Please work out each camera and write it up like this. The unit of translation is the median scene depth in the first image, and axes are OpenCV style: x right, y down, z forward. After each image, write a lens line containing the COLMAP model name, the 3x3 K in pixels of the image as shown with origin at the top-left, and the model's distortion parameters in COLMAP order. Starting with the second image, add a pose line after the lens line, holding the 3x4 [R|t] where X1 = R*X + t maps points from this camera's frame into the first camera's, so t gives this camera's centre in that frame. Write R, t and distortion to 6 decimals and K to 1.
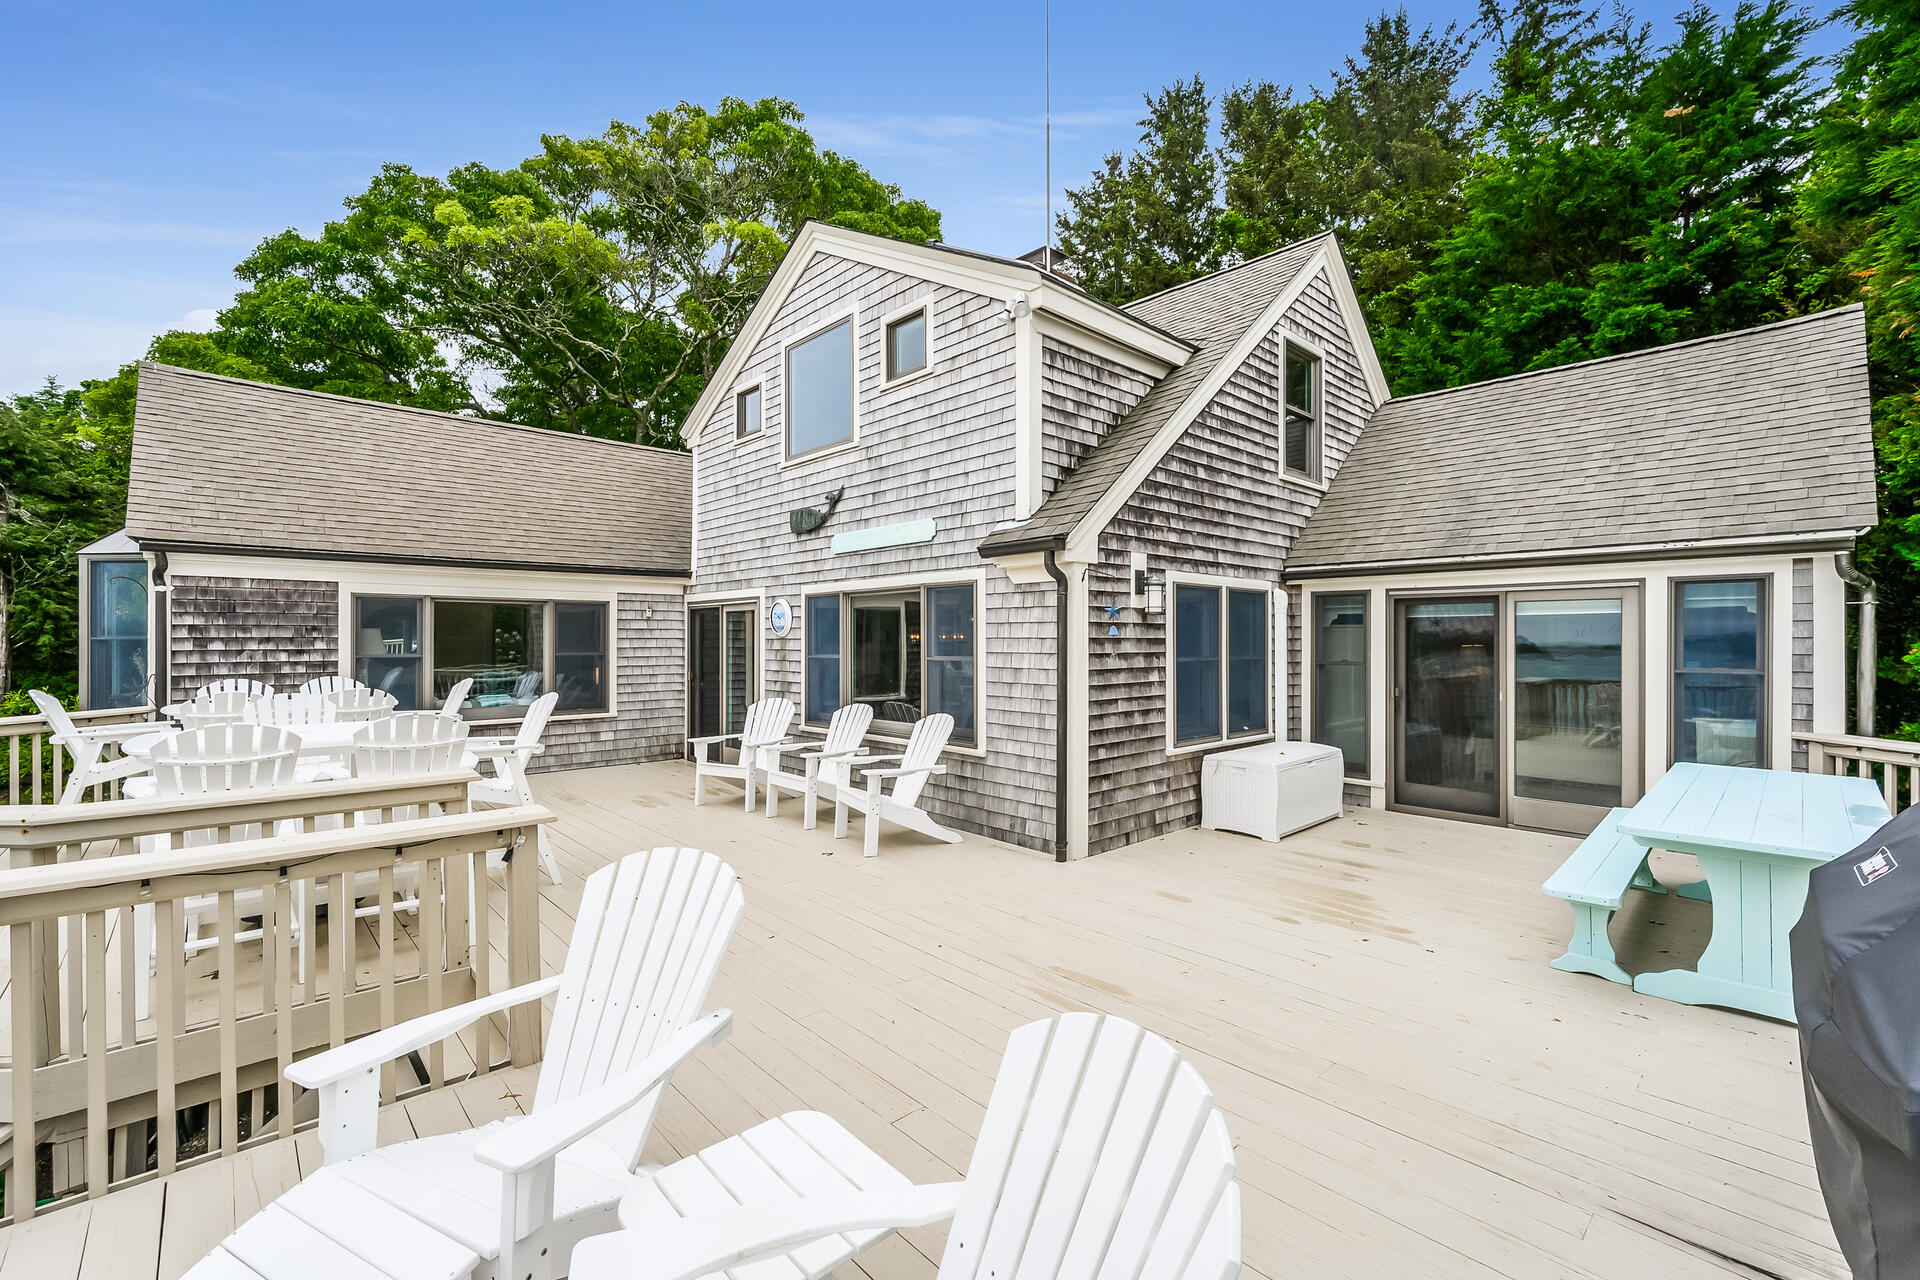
lens RADIAL K [[855.3, 0, 964.0], [0, 855.3, 637.1], [0, 0, 1]] dist [0.002613, 0.002670]
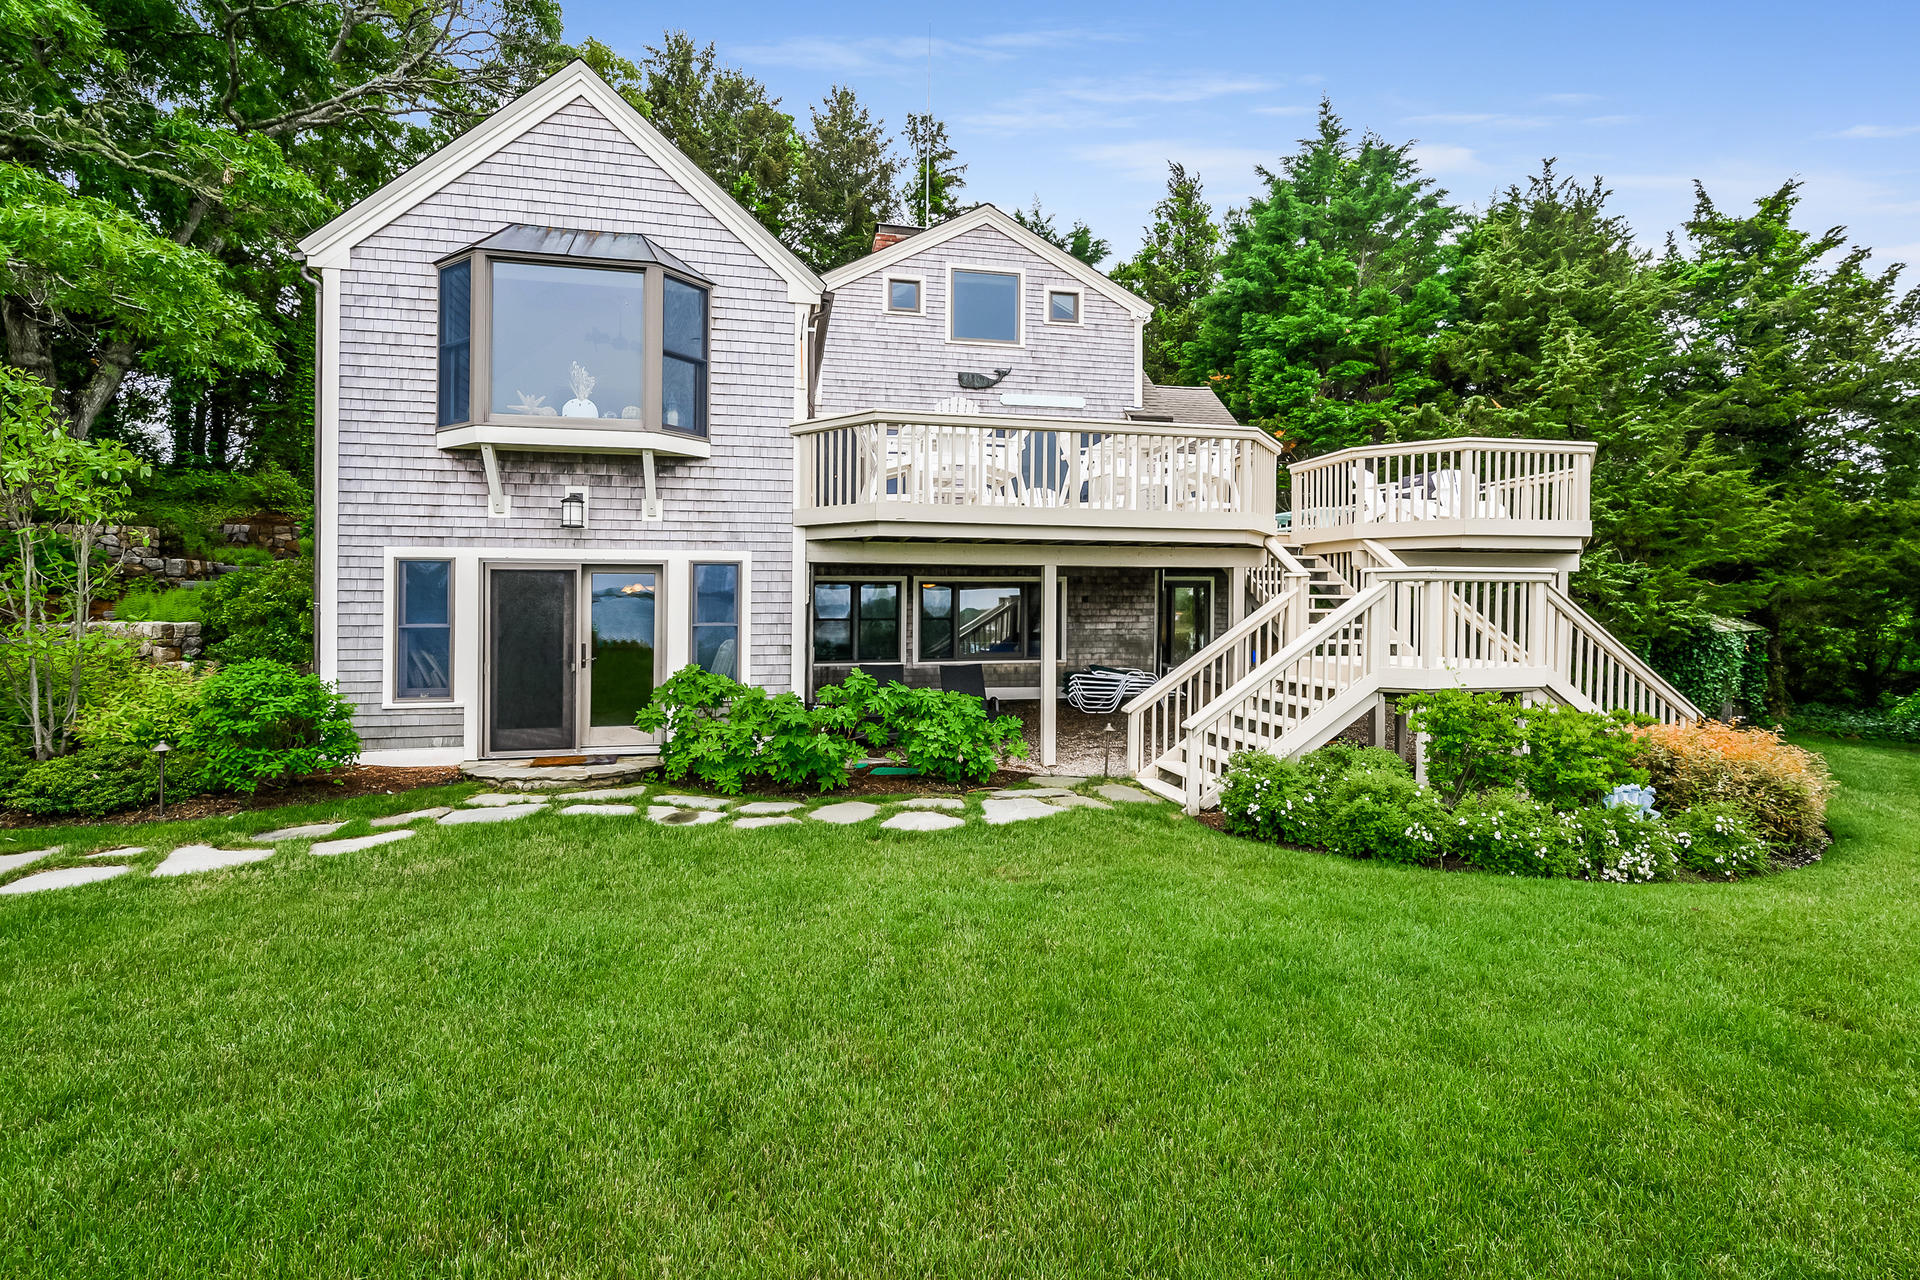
lens RADIAL K [[888.5, 0, 971.1], [0, 888.5, 592.8], [0, 0, 1]] dist [0.010013, 0.001445]
pose [[0.500650, 0.007708, 0.865616, -1.810223], [-0.002879, 0.999970, -0.007240, 0.310956], [-0.865645, 0.001132, 0.500657, 0.149734]]
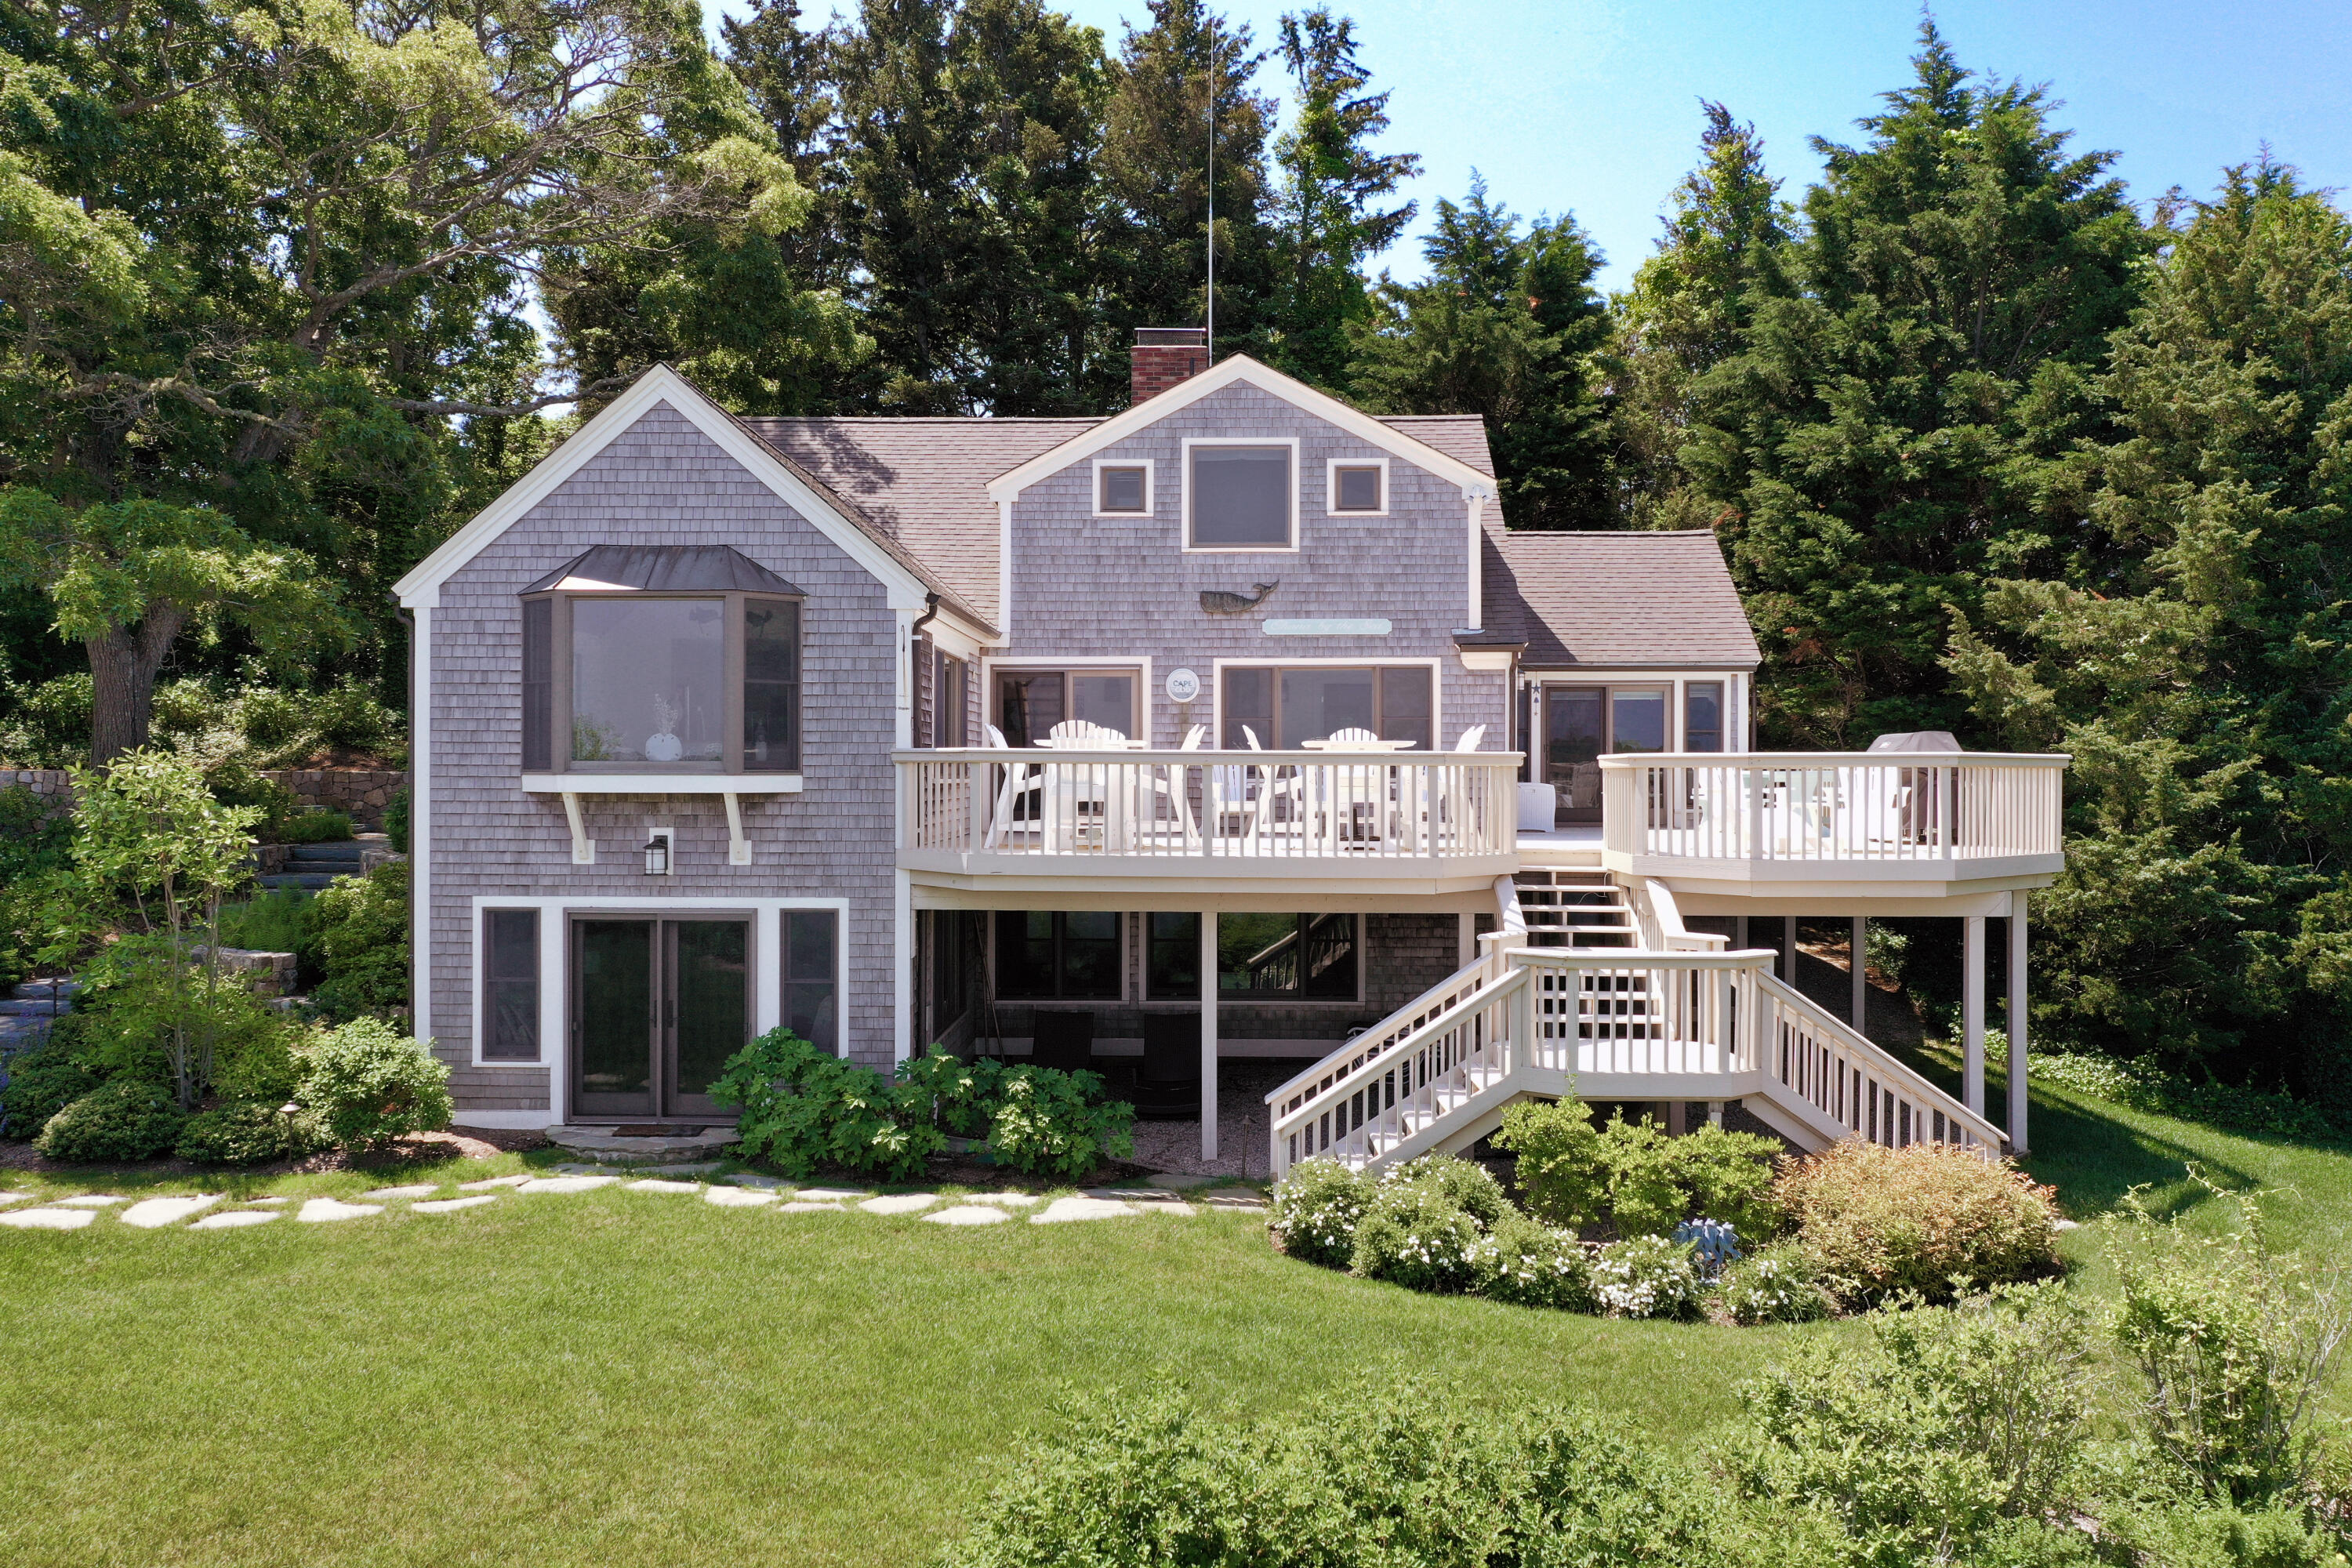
lens RADIAL K [[1845.7, 0, 1189.7], [0, 1845.7, 788.1], [0, 0, 1]] dist [0.018482, -0.005212]
pose [[0.682117, -0.004672, 0.731228, -2.223934], [-0.003490, 0.999947, 0.009644, 0.100261], [-0.731235, -0.009130, 0.682065, -0.747404]]
